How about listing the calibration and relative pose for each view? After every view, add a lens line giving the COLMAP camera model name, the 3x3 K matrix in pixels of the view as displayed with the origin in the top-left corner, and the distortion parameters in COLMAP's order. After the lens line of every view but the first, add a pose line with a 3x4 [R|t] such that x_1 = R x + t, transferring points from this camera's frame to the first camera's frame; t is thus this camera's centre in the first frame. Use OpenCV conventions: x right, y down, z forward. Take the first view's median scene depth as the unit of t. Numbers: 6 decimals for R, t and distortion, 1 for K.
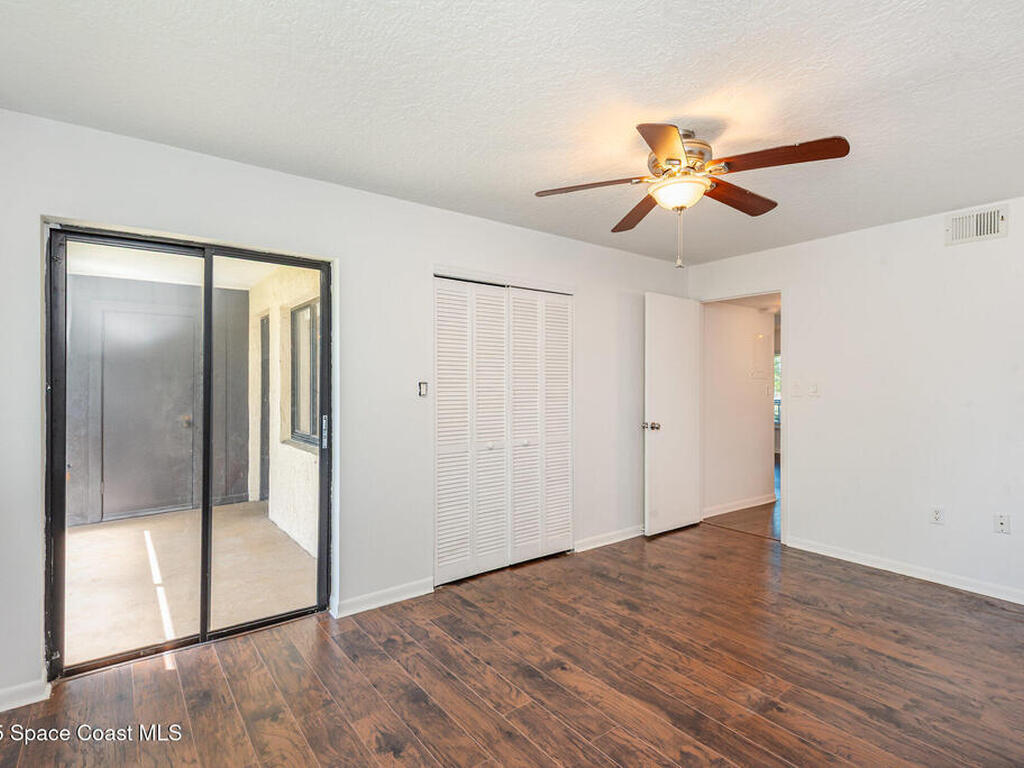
lens RADIAL K [[523.5, 0, 514.5], [0, 523.5, 383.5], [0, 0, 1]] dist [0.017467, -0.004423]
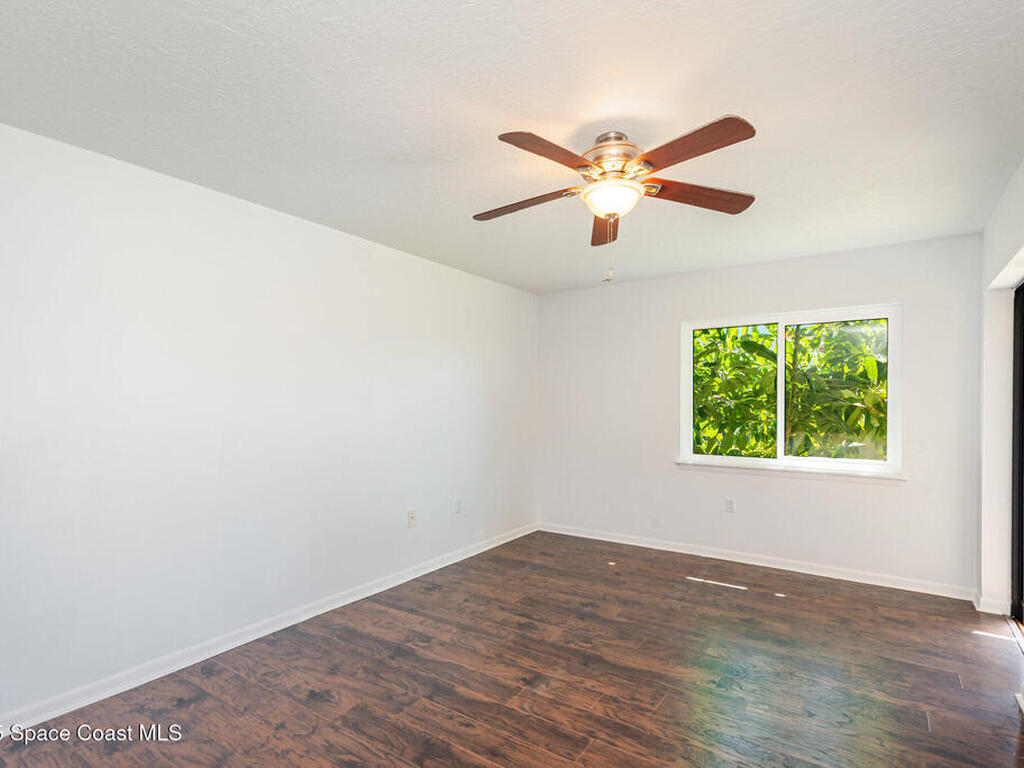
lens RADIAL K [[523.5, 0, 512.3], [0, 523.5, 389.5], [0, 0, 1]] dist [0.017467, -0.004423]
pose [[-0.953500, -0.009004, -0.301259, 0.854000], [-0.003927, 0.999840, -0.017454, -0.009798], [0.301368, -0.015459, -0.953383, 2.043029]]
